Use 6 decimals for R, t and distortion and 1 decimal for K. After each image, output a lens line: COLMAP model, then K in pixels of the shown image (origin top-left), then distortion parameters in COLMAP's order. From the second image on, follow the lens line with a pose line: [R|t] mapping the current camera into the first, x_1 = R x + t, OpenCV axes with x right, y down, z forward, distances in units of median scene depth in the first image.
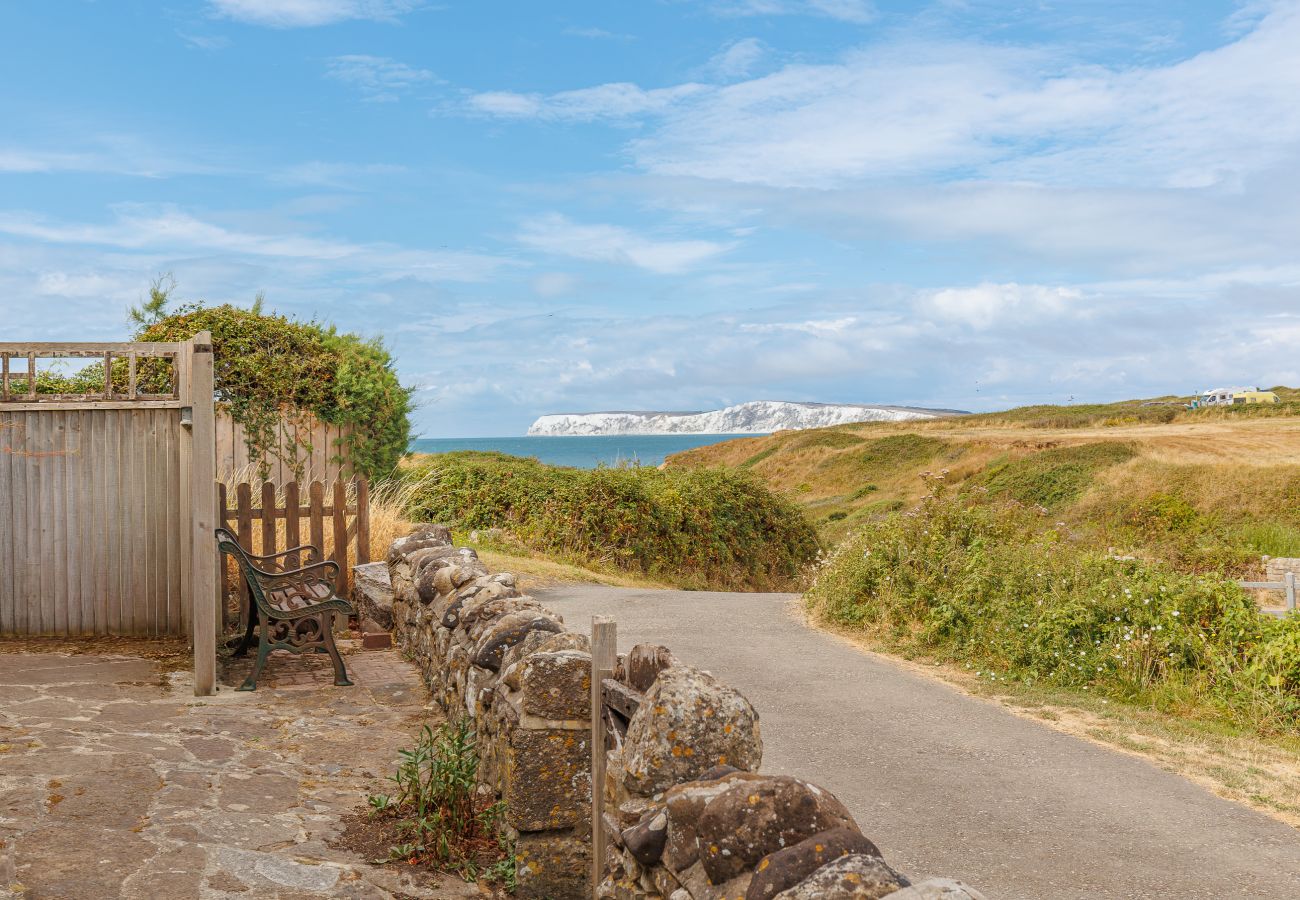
lens RADIAL K [[1850.9, 0, 647.6], [0, 1850.9, 411.5], [0, 0, 1]] dist [0.011092, -0.004958]
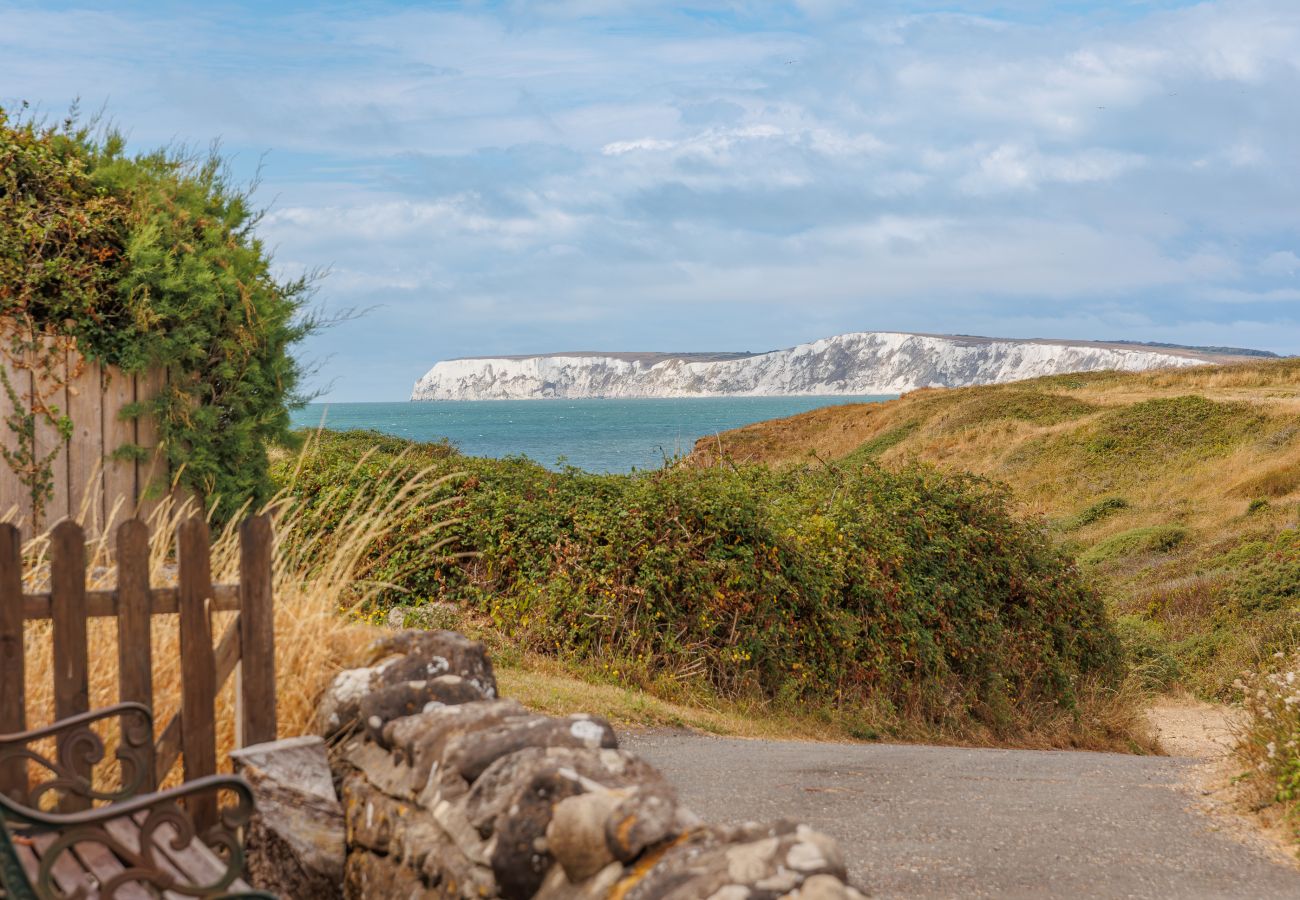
lens RADIAL K [[3594.7, 0, 573.5], [0, 3594.7, 450.6], [0, 0, 1]] dist [0.026405, 0.367135]
pose [[0.999805, 0.000347, -0.019731, -0.034063], [0.000191, 0.999629, 0.027231, 0.002082], [0.019733, -0.027229, 0.999434, 0.127677]]
